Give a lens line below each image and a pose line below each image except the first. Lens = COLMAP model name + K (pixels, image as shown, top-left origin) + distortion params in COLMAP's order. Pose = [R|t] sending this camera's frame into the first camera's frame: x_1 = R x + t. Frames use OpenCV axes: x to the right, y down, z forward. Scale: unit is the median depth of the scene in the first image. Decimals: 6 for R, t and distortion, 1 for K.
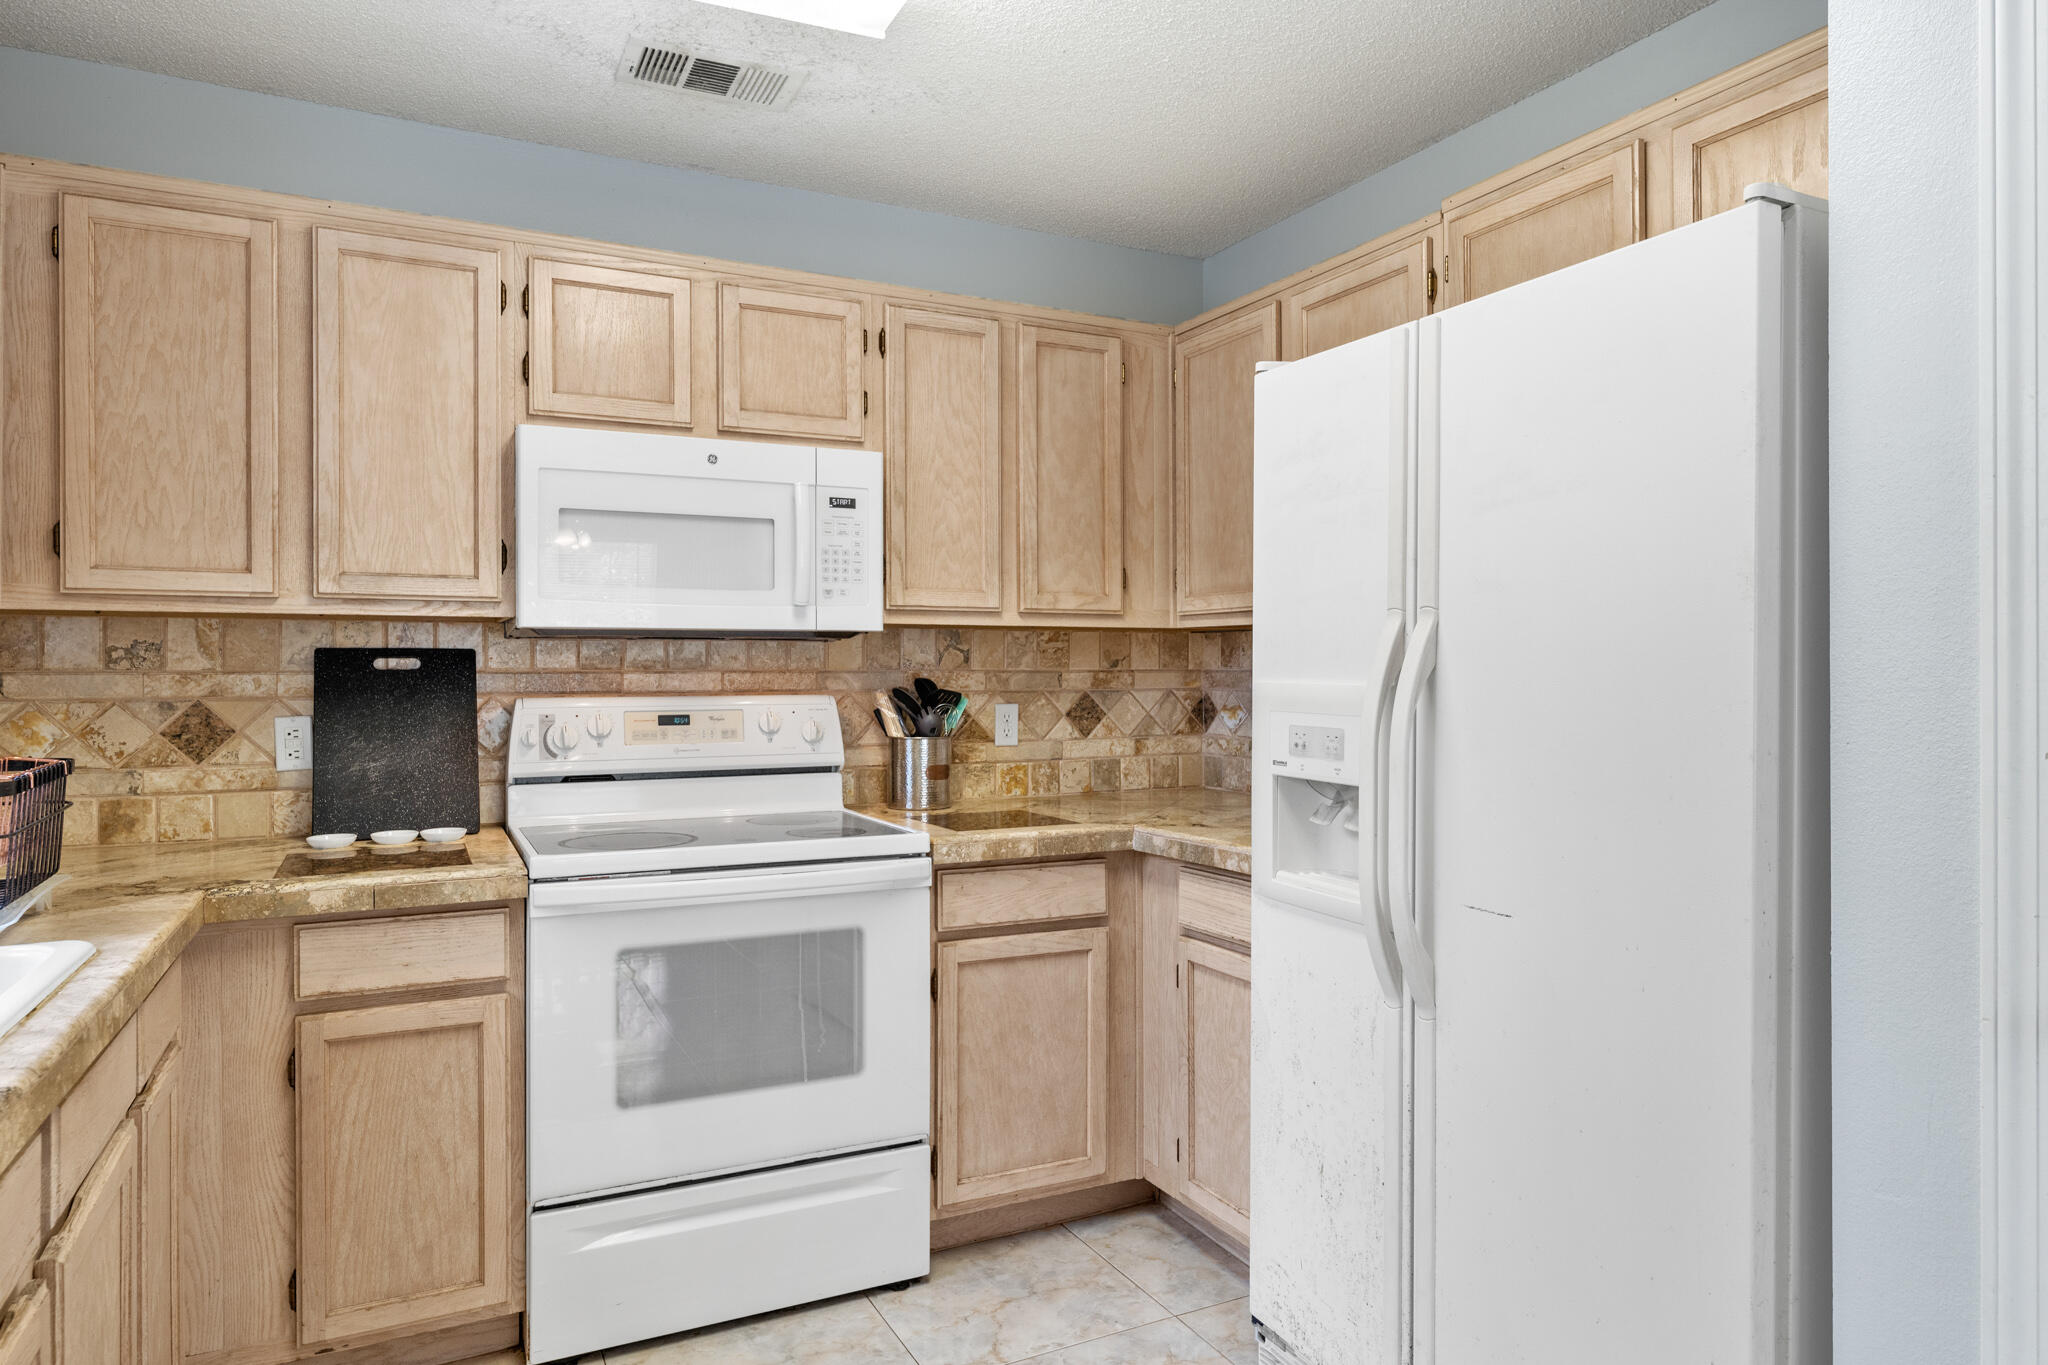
lens RADIAL K [[1239.6, 0, 1026.7], [0, 1239.6, 684.2], [0, 0, 1]] dist [-0.001700, -0.004411]
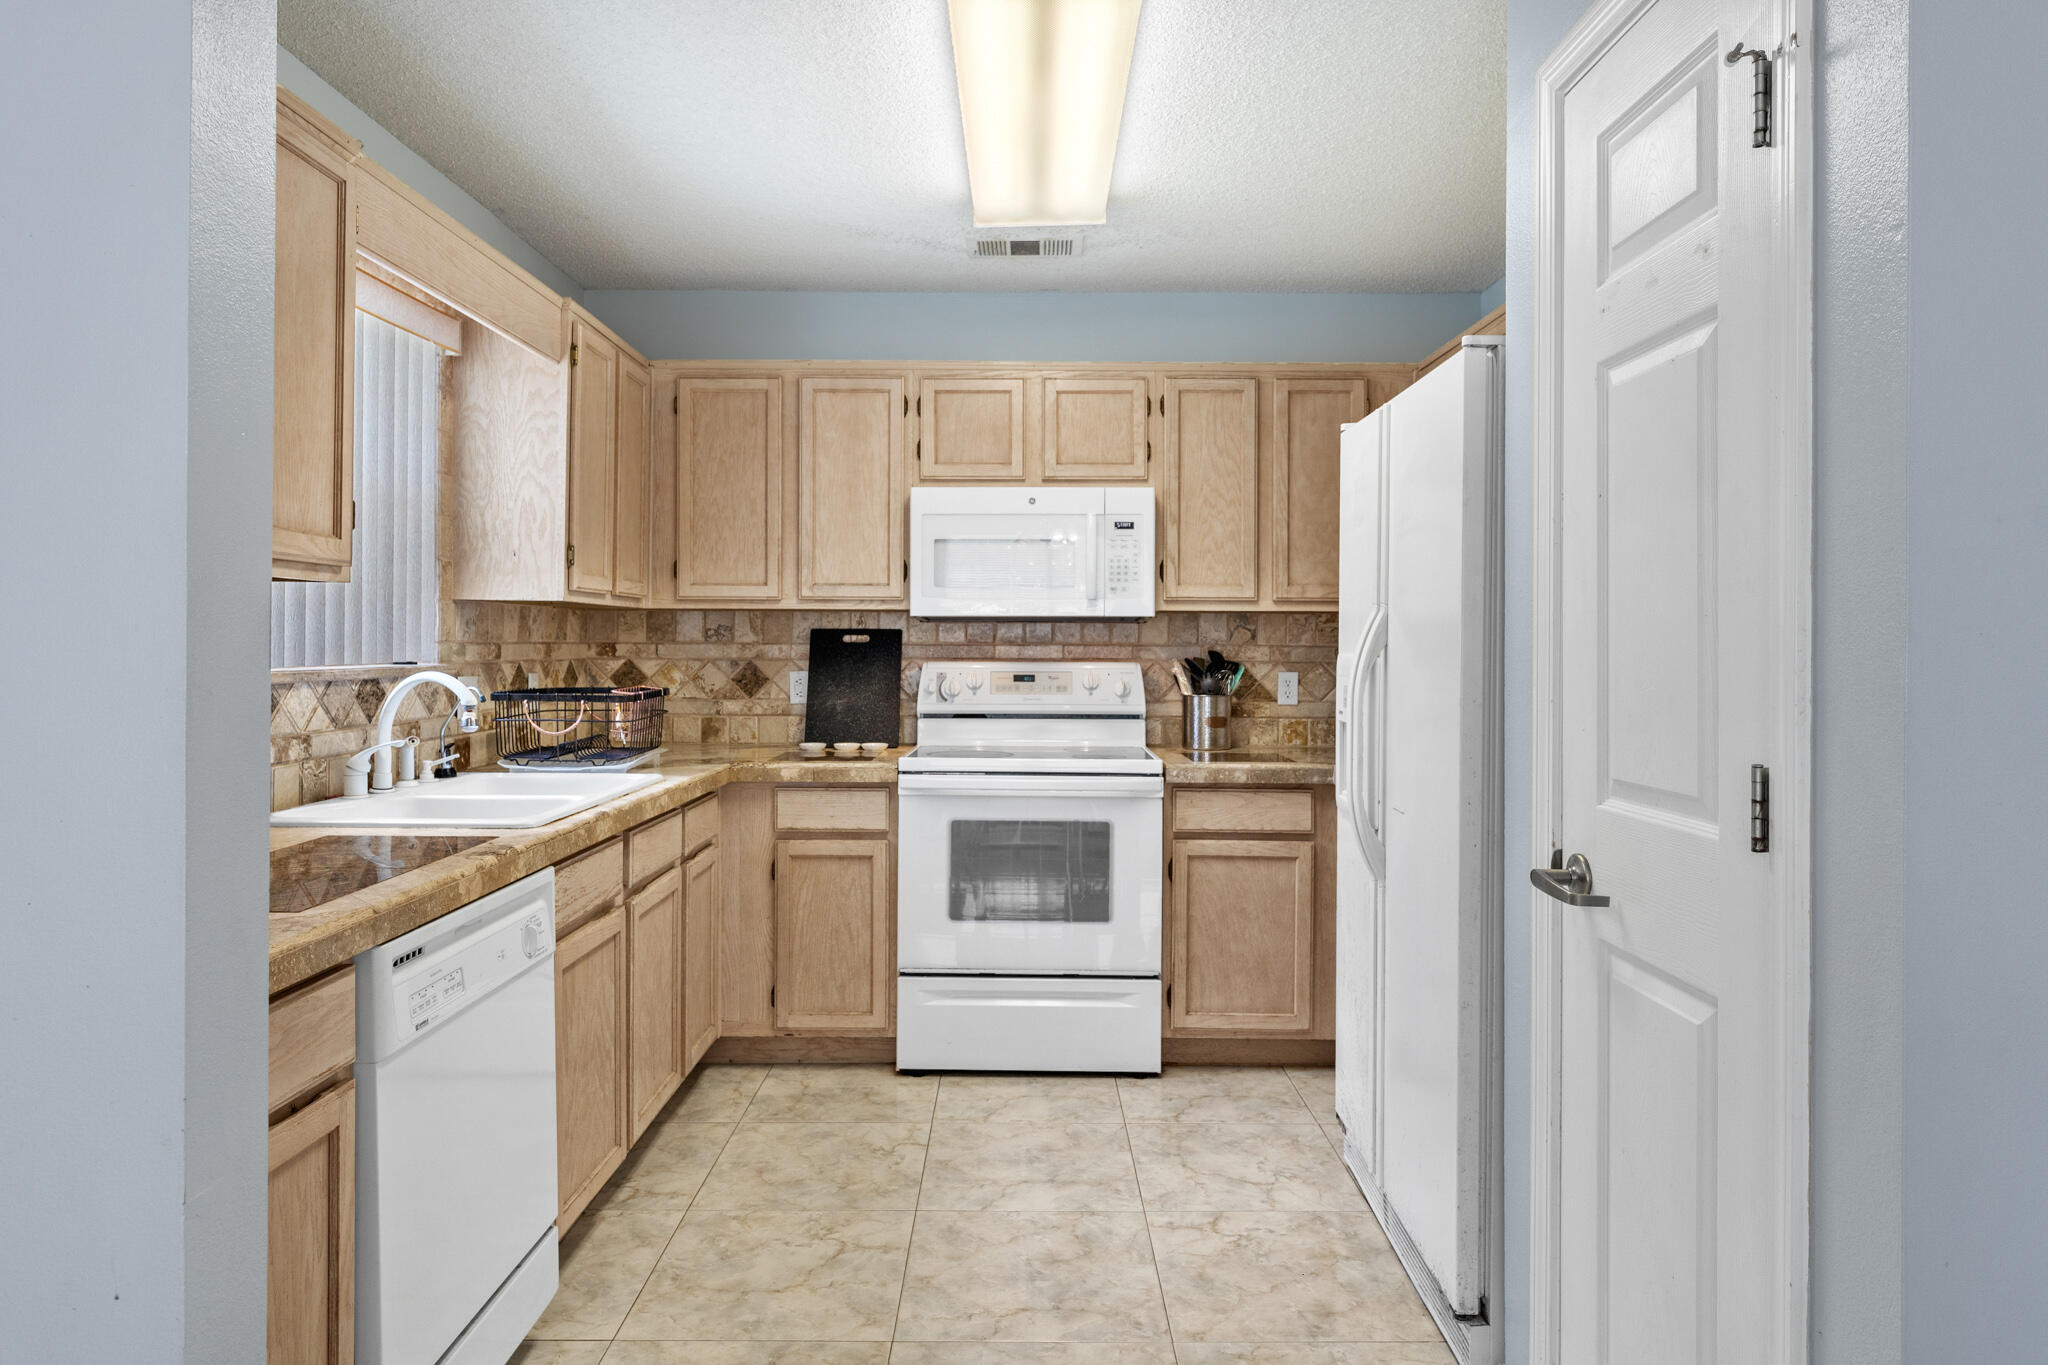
lens RADIAL K [[1239.6, 0, 1018.4], [0, 1239.6, 667.4], [0, 0, 1]] dist [-0.001700, -0.004411]
pose [[0.893528, 0.013990, -0.448790, 0.402983], [-0.010700, 0.999894, 0.009867, 0.002352], [0.448881, -0.004015, 0.893583, -0.332971]]
